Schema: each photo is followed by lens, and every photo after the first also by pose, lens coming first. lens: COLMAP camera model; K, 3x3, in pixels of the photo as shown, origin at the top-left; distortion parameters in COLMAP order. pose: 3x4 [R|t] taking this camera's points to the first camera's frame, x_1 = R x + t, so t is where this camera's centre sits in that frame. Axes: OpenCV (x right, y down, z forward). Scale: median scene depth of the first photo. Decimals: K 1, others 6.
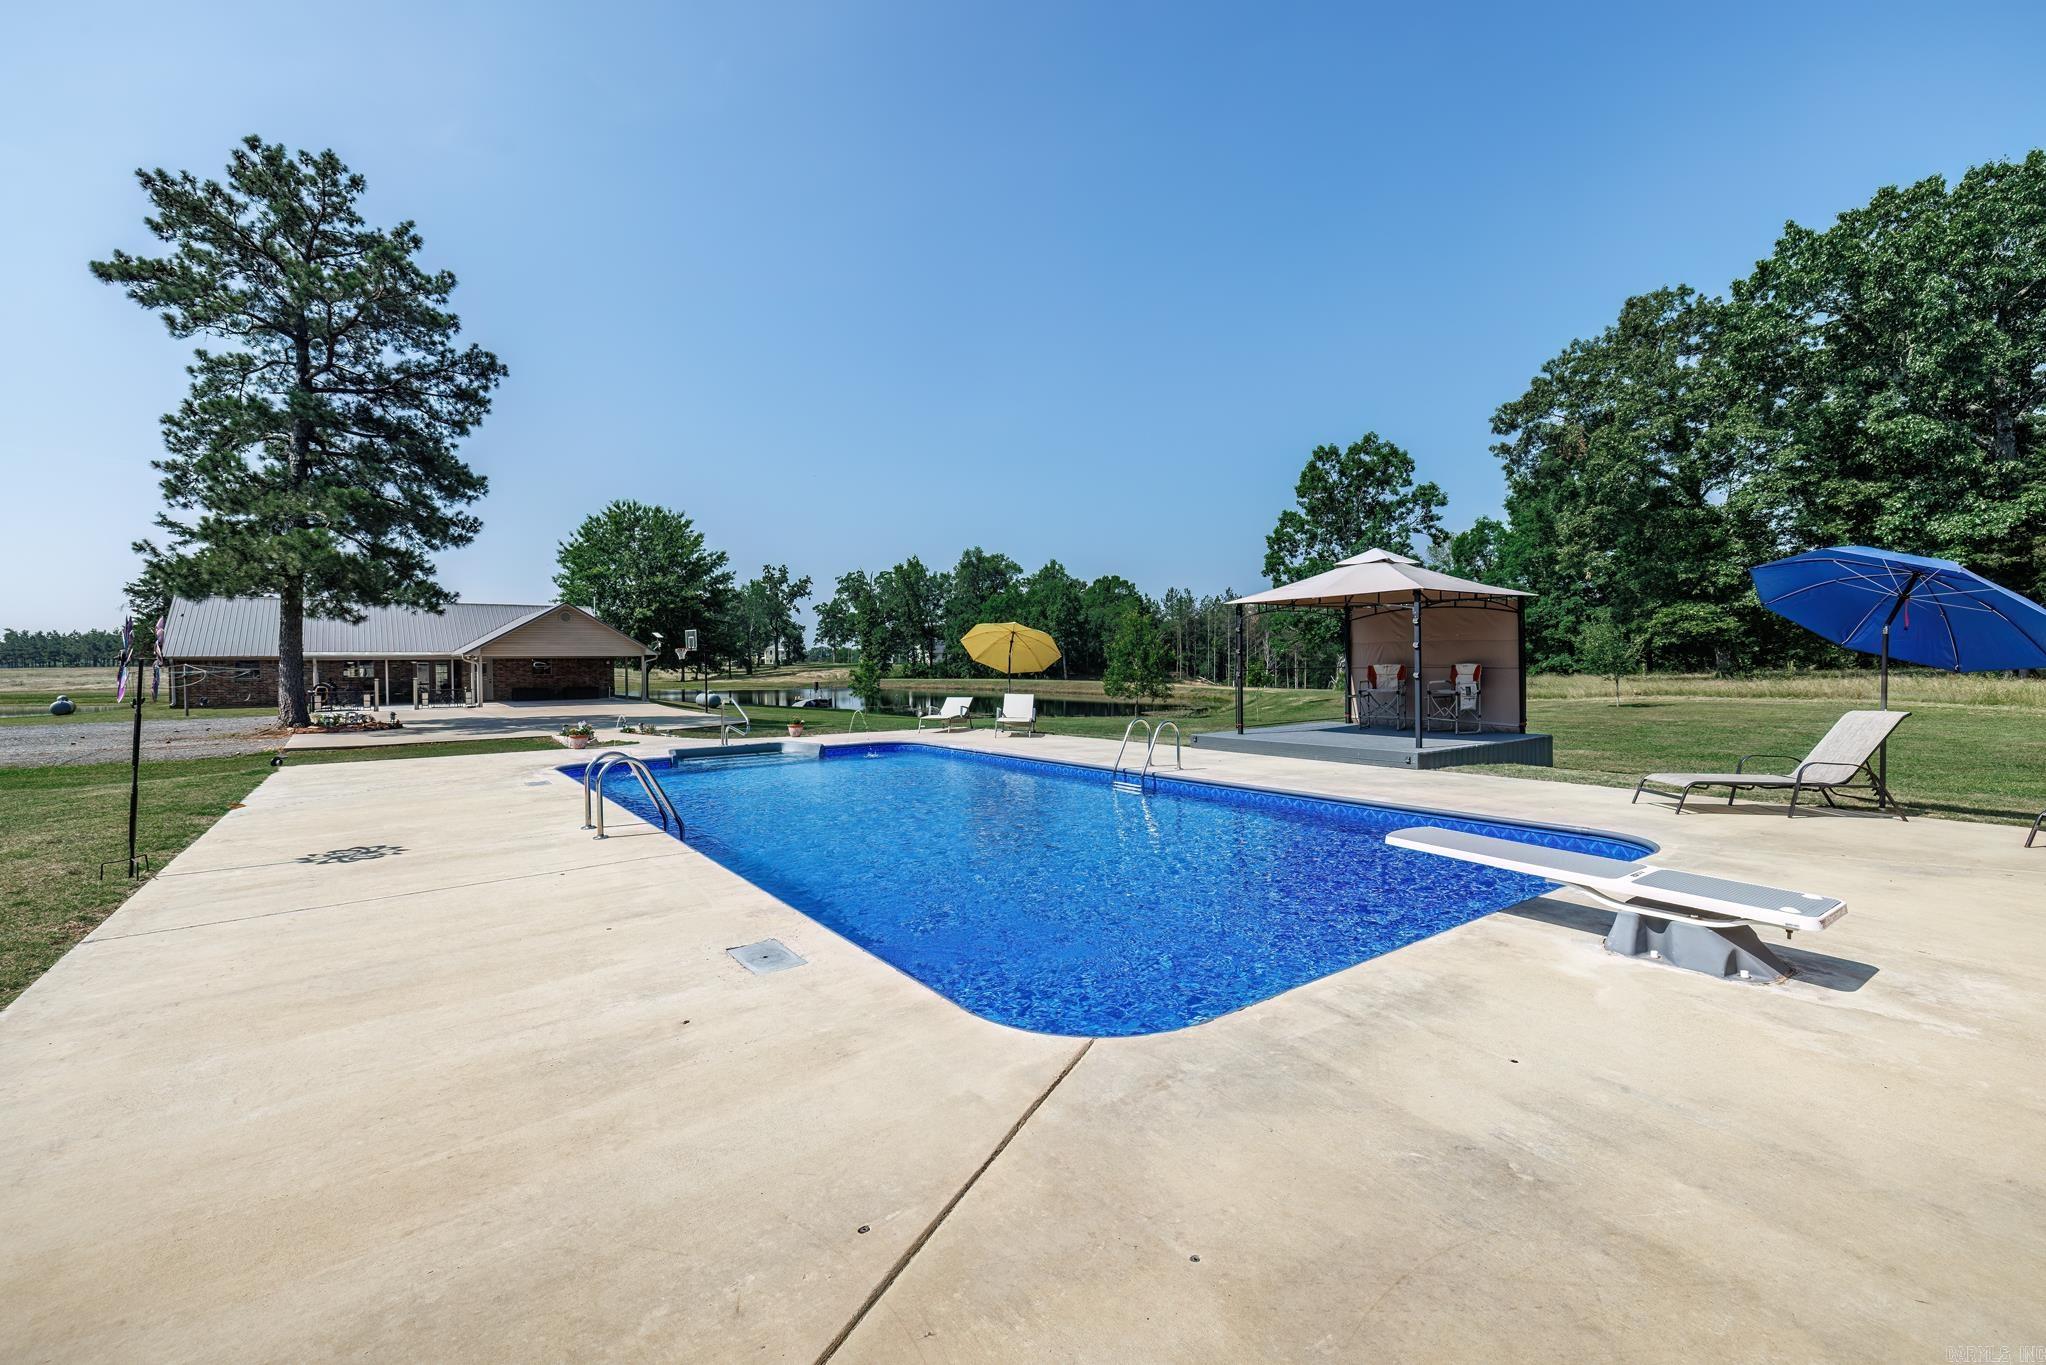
lens RADIAL K [[852.5, 0, 1023.0], [0, 852.5, 682.5], [0, 0, 1]] dist [-0.001974, -0.000370]
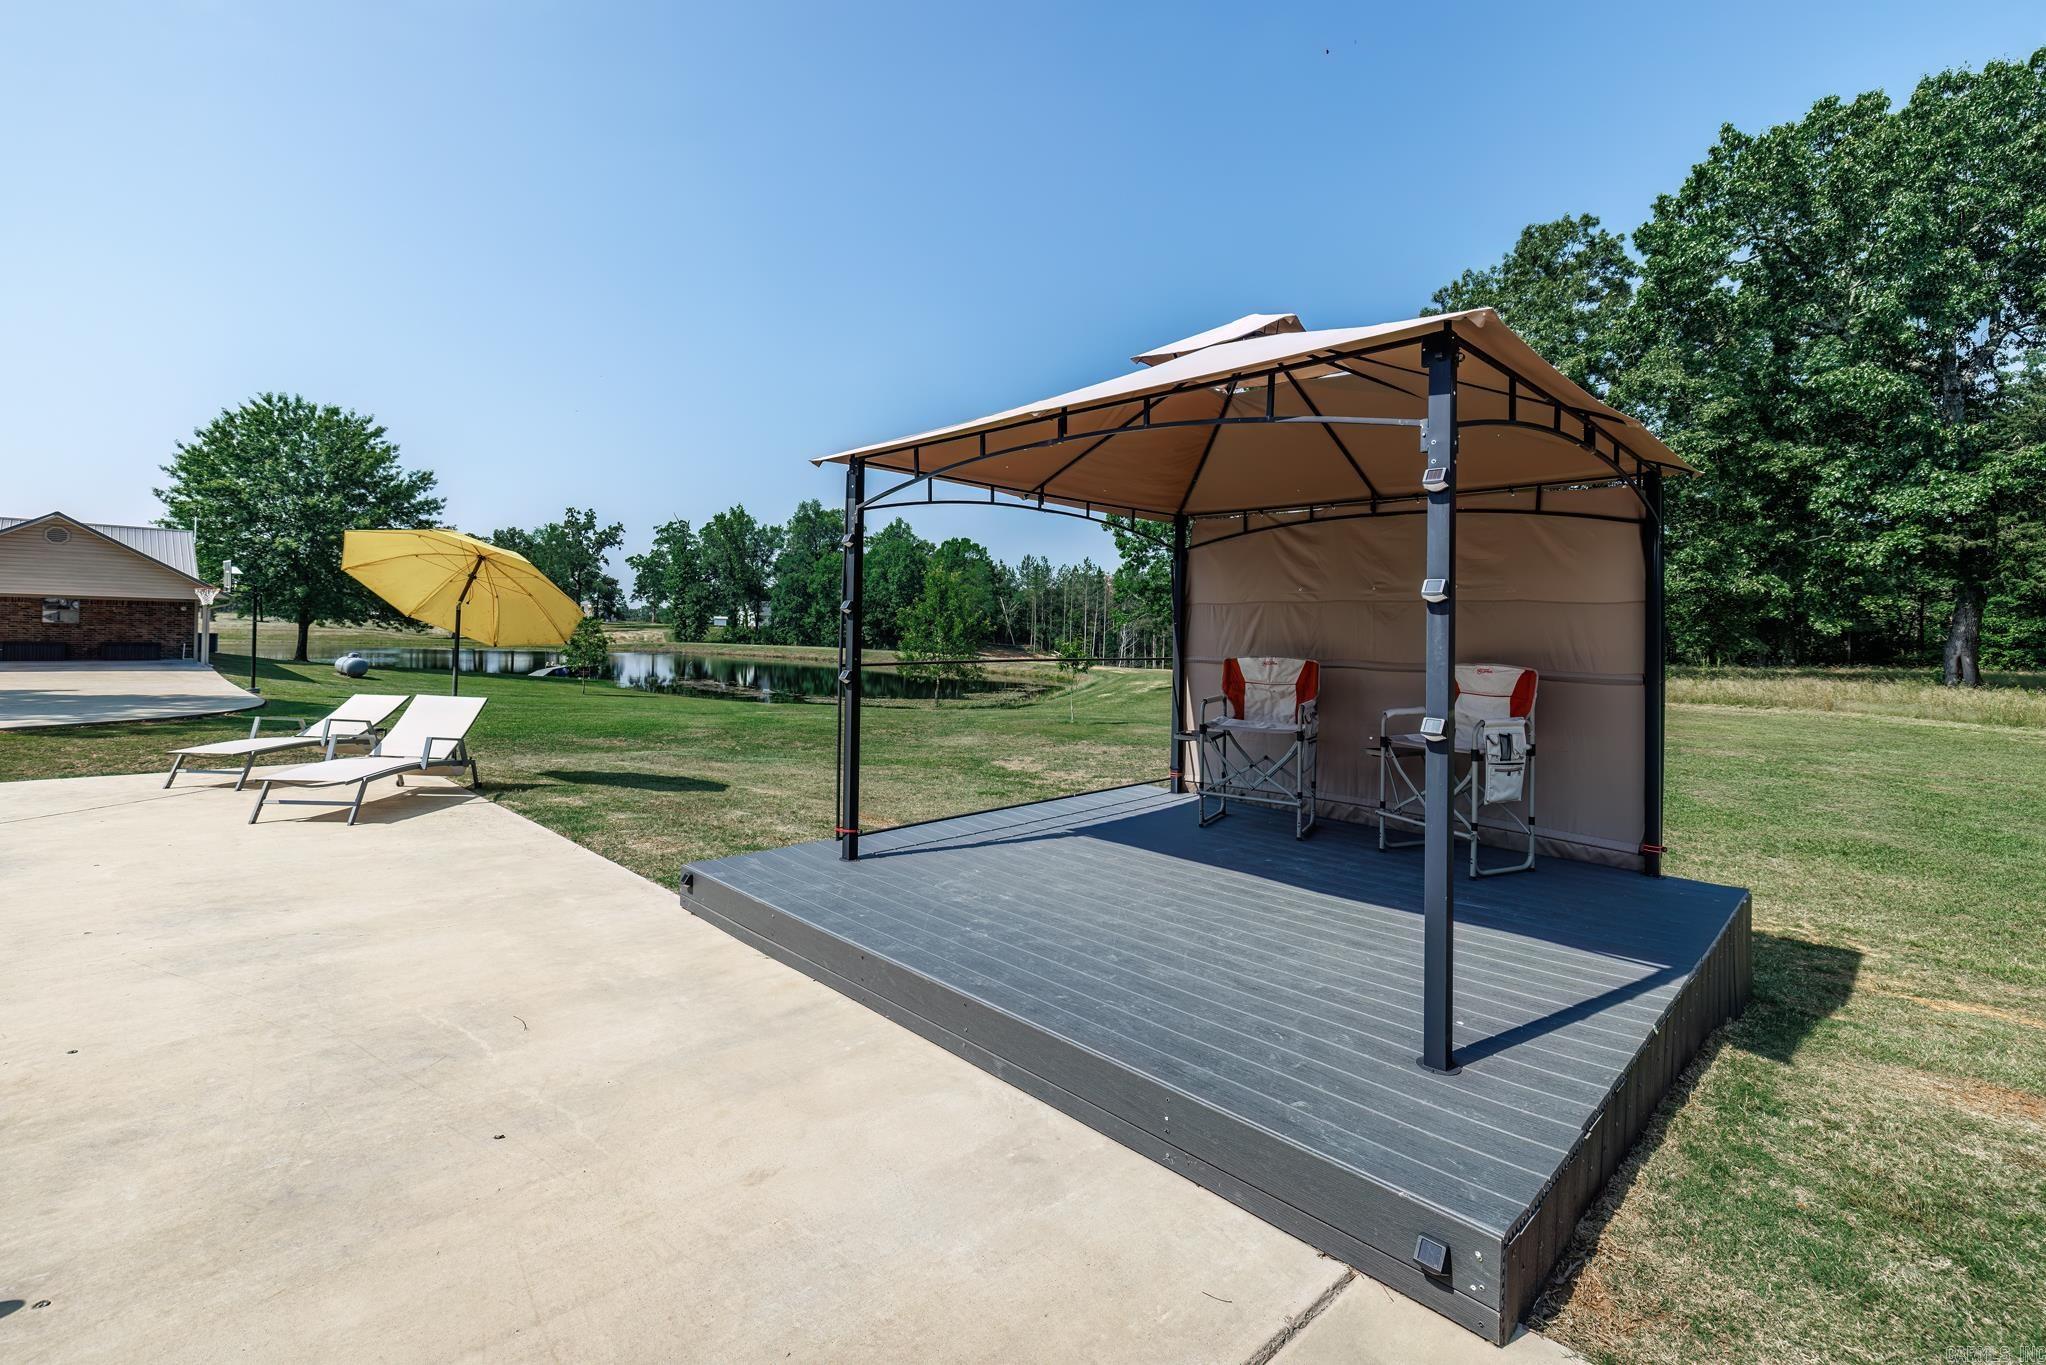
lens RADIAL K [[877.3, 0, 1008.9], [0, 877.3, 631.7], [0, 0, 1]] dist [-0.003587, -0.000602]
pose [[0.989456, 0.032916, 0.141044, 0.096744], [-0.029582, 0.999233, -0.025666, -0.007425], [-0.141781, 0.021223, 0.989671, 0.238656]]
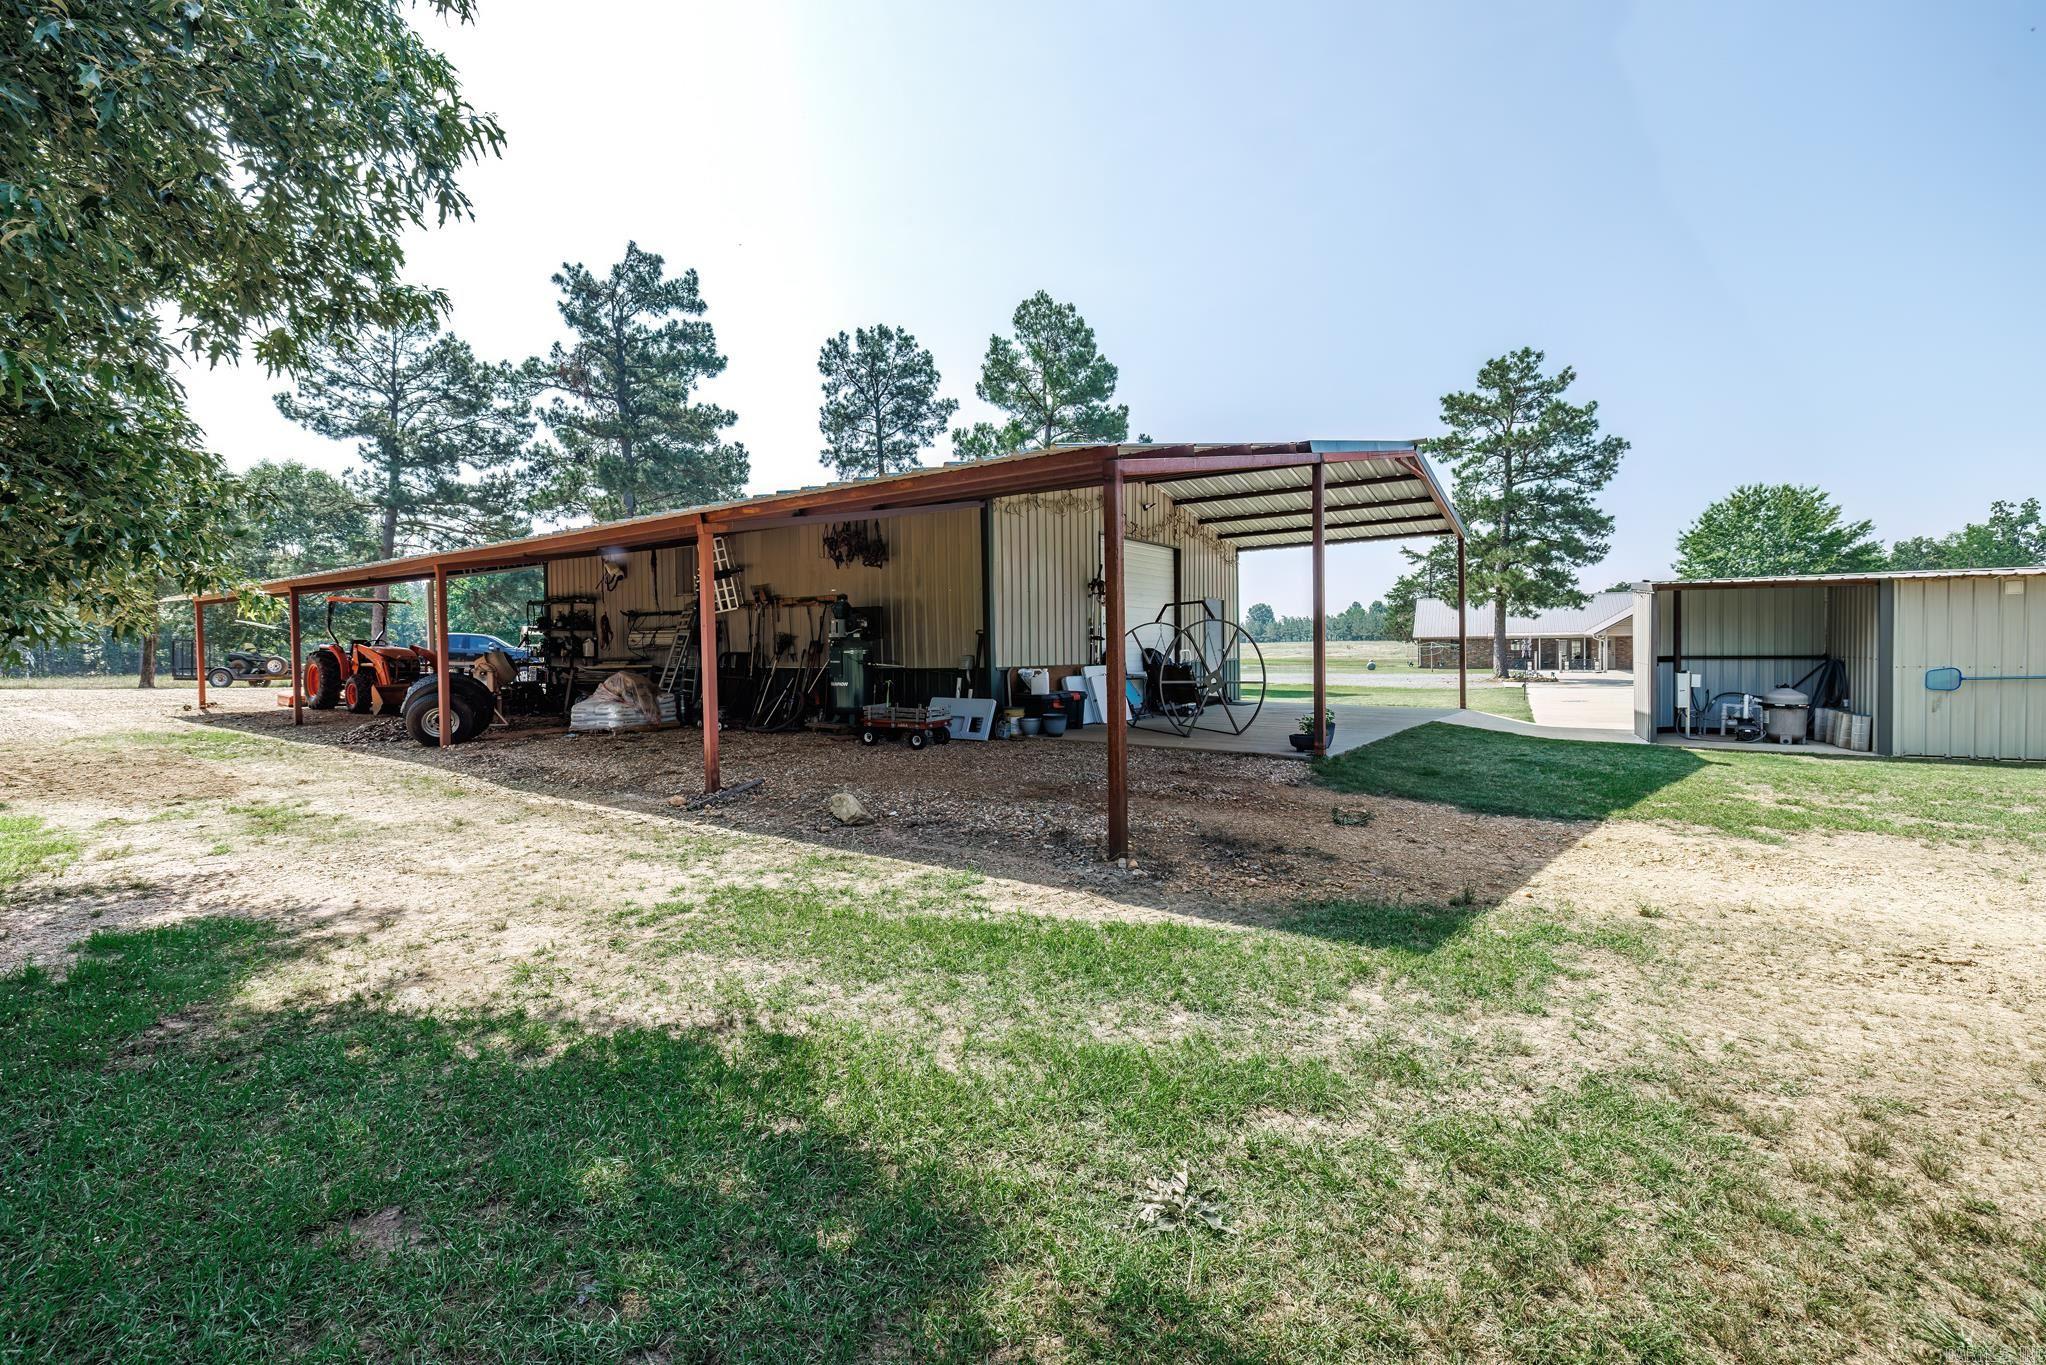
lens RADIAL K [[872.9, 0, 1023.0], [0, 872.9, 682.5], [0, 0, 1]] dist [-0.000767, 0.000032]
pose [[0.402640, 0.032701, -0.914774, 0.272649], [-0.008395, 0.999452, 0.032033, 0.008297], [0.915320, -0.005218, 0.402693, -0.426085]]
